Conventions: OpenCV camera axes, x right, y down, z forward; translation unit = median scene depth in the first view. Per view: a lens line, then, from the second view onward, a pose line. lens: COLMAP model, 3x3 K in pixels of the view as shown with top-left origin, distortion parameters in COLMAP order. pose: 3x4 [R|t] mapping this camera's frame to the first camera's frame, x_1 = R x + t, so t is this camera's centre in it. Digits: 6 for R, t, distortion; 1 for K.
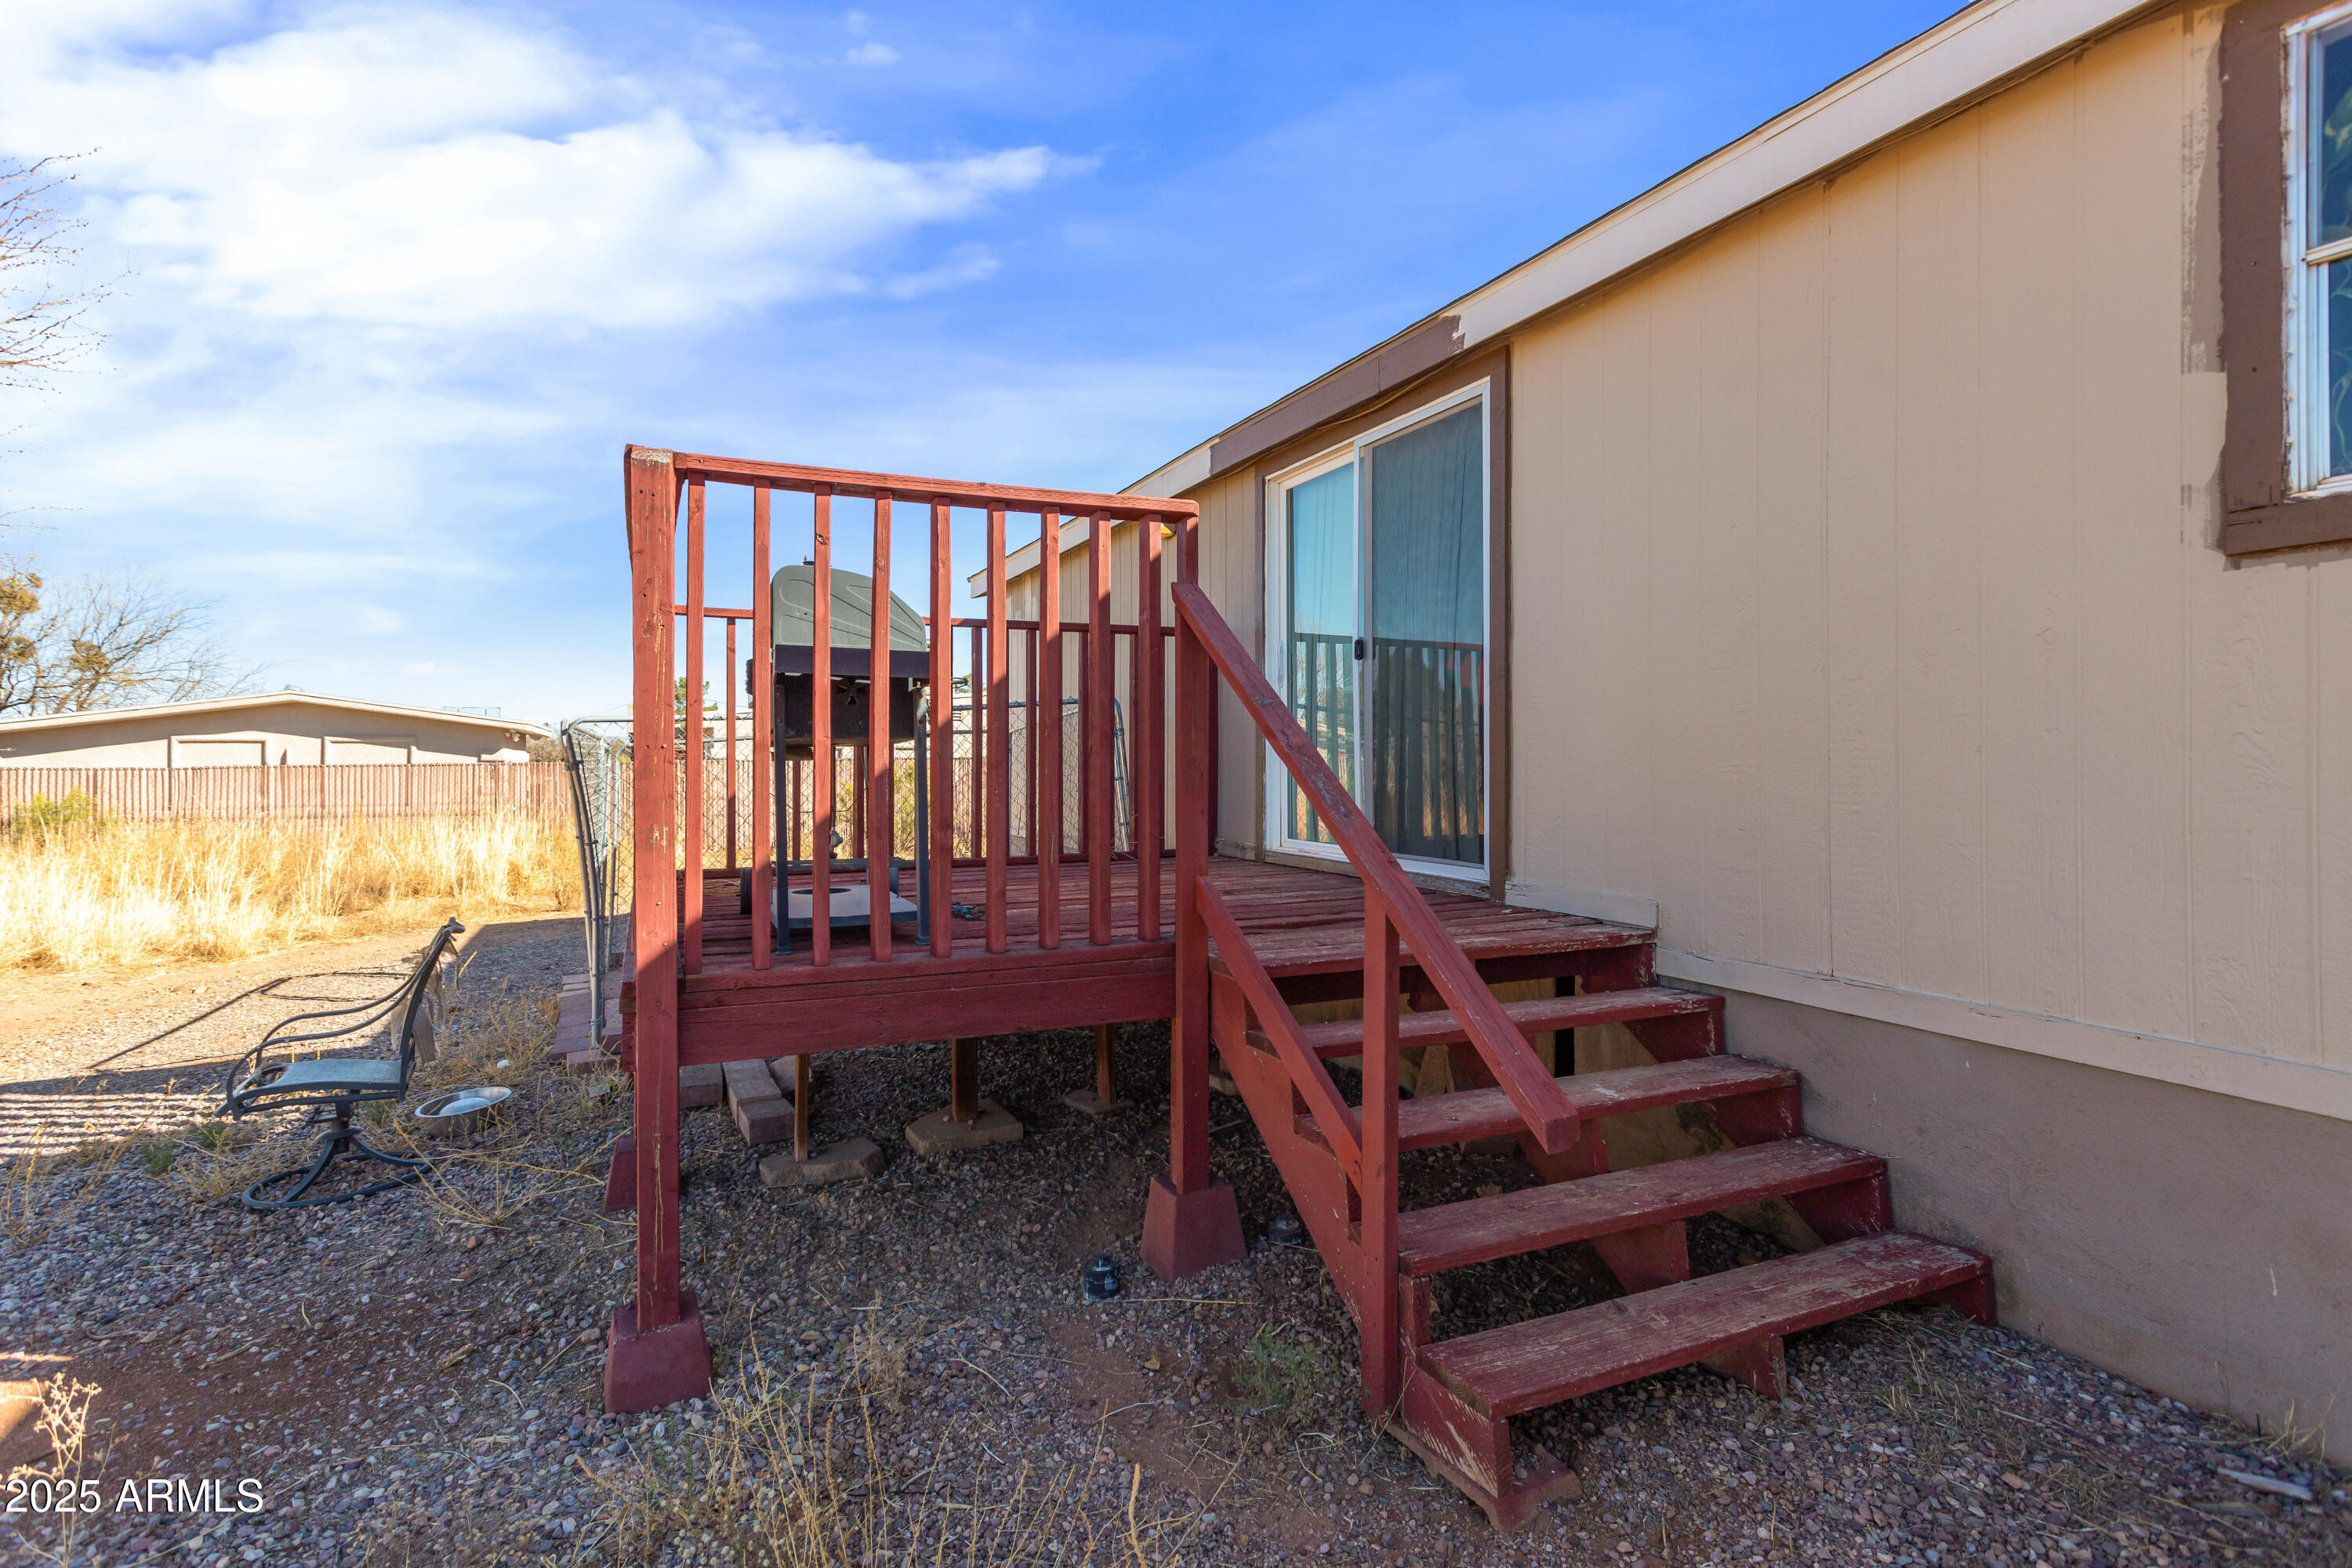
lens RADIAL K [[1211.3, 0, 1161.0], [0, 1211.3, 776.1], [0, 0, 1]] dist [0.002097, 0.000747]
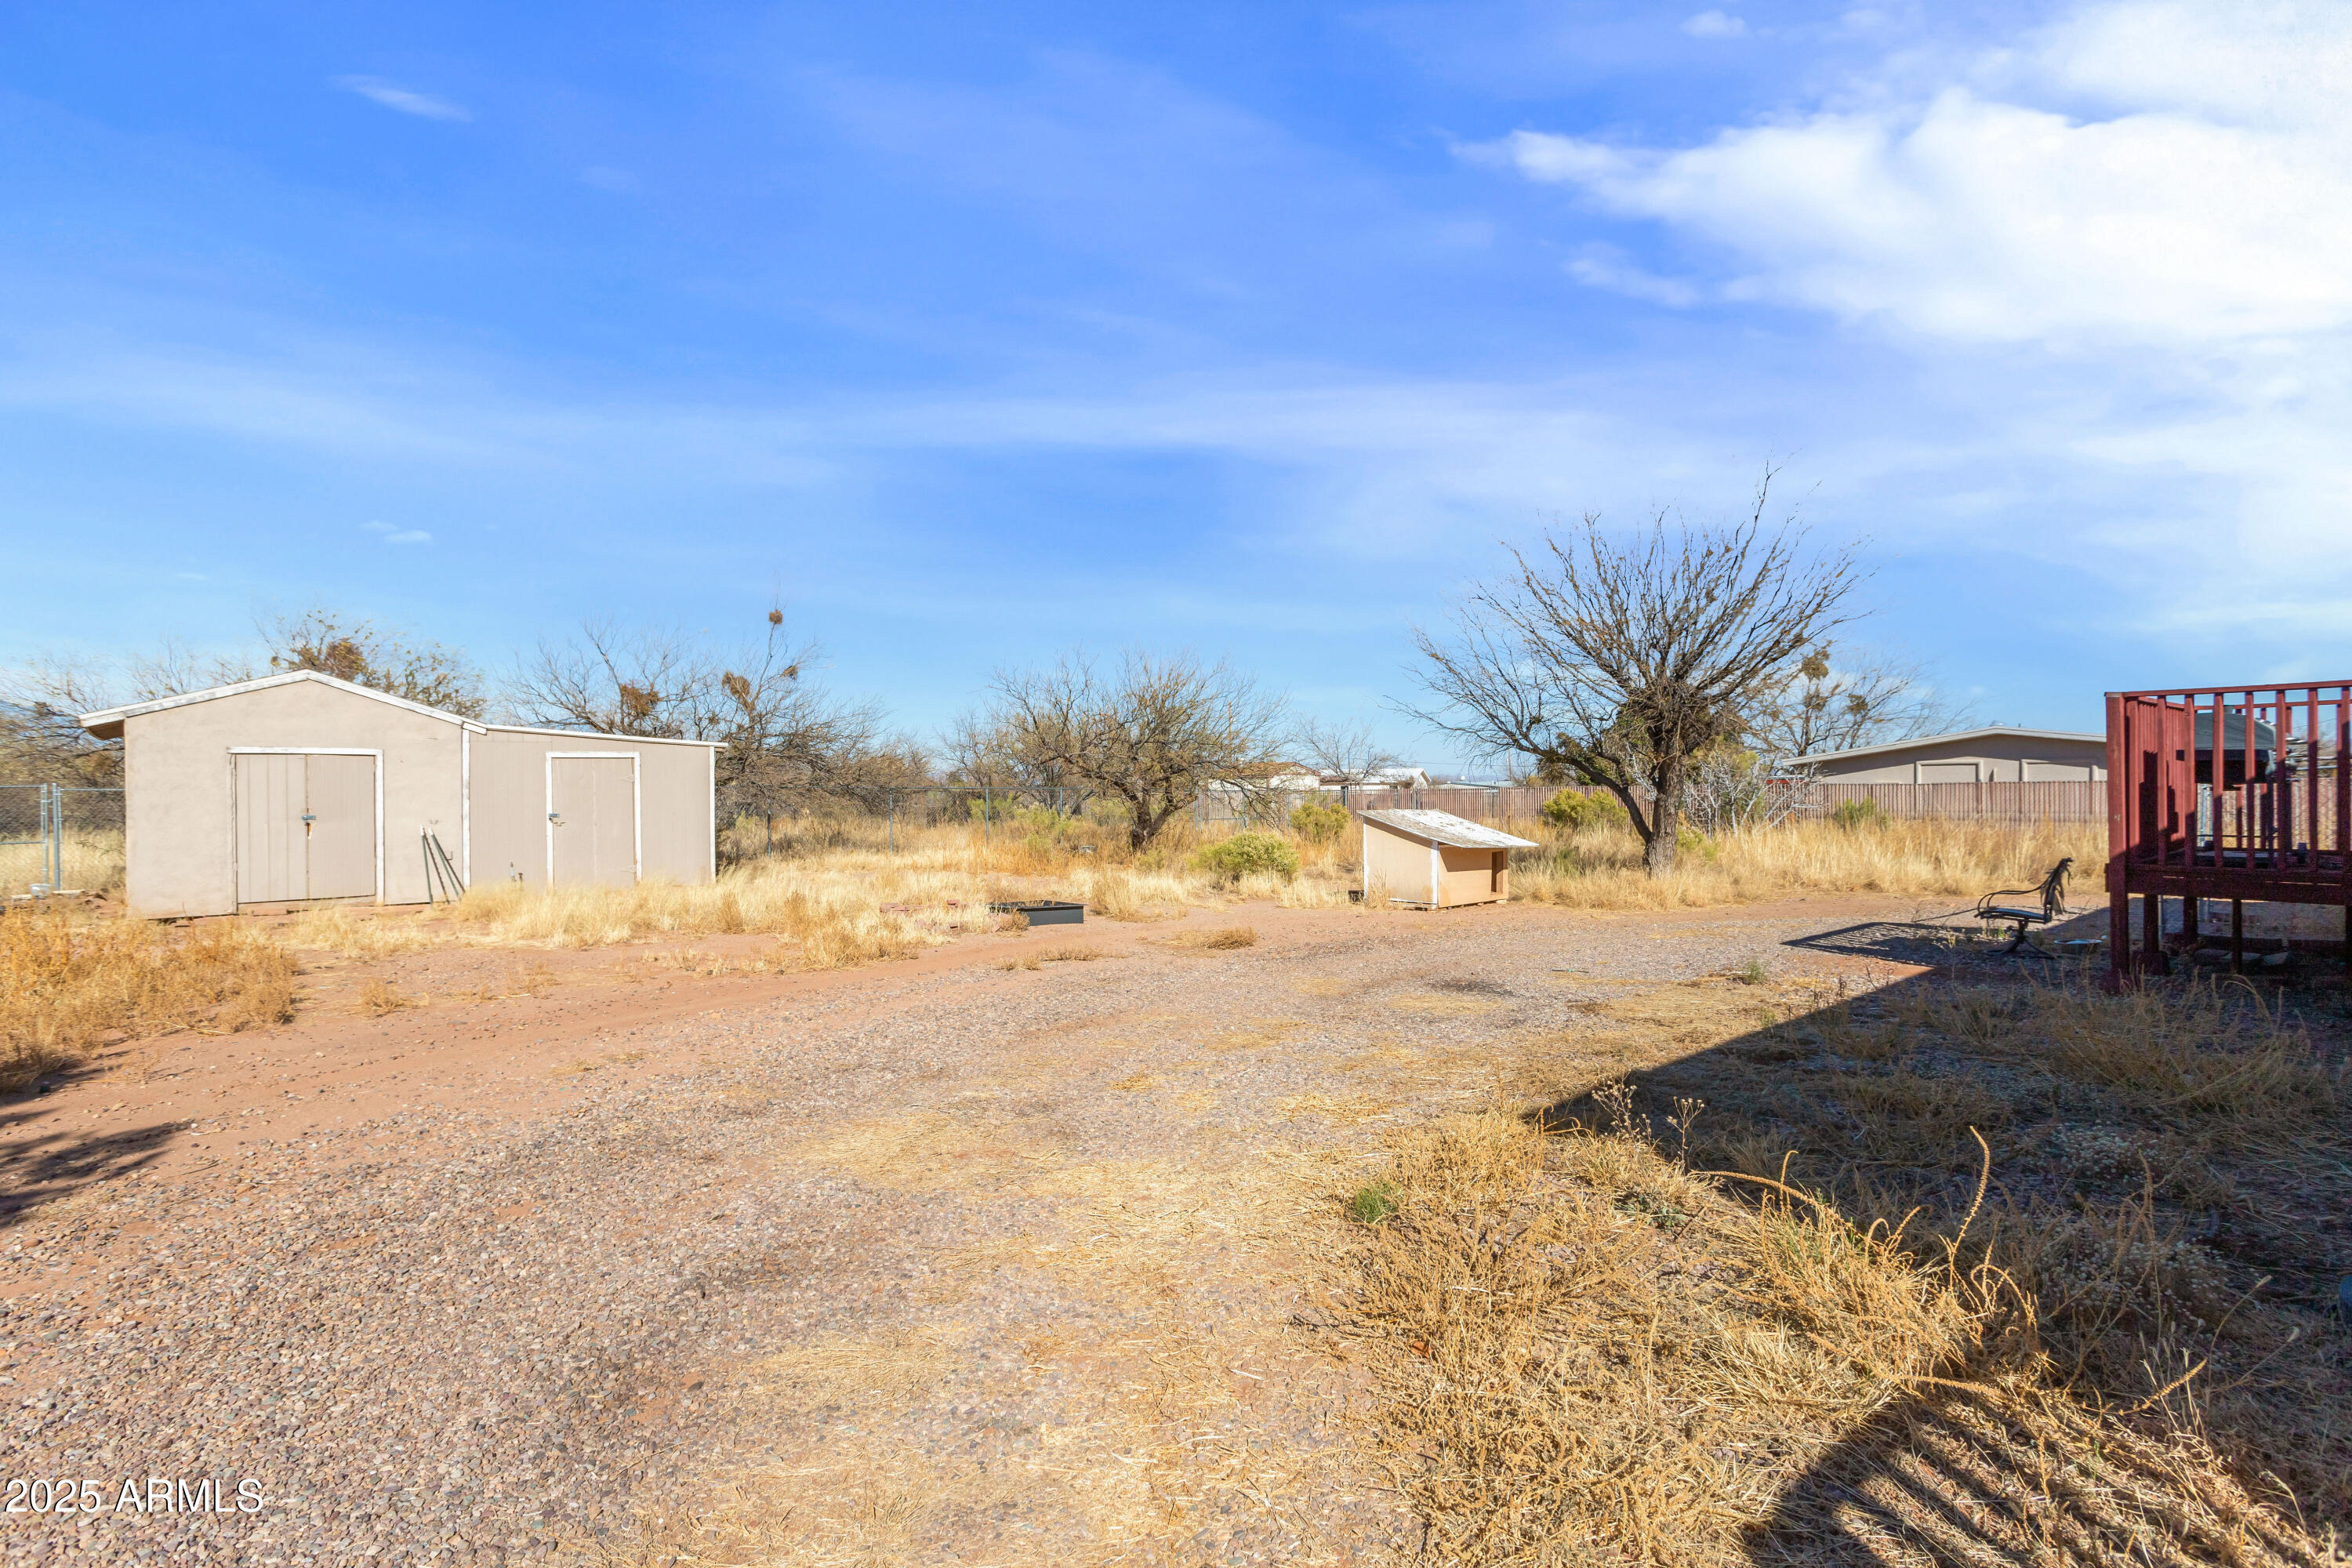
lens RADIAL K [[1211.3, 0, 1161.0], [0, 1211.3, 776.1], [0, 0, 1]] dist [0.002097, 0.000747]
pose [[0.341071, -0.001219, -0.940037, 0.291811], [-0.006701, 0.999971, -0.003728, -0.004621], [0.940014, 0.007571, 0.341053, -0.417105]]
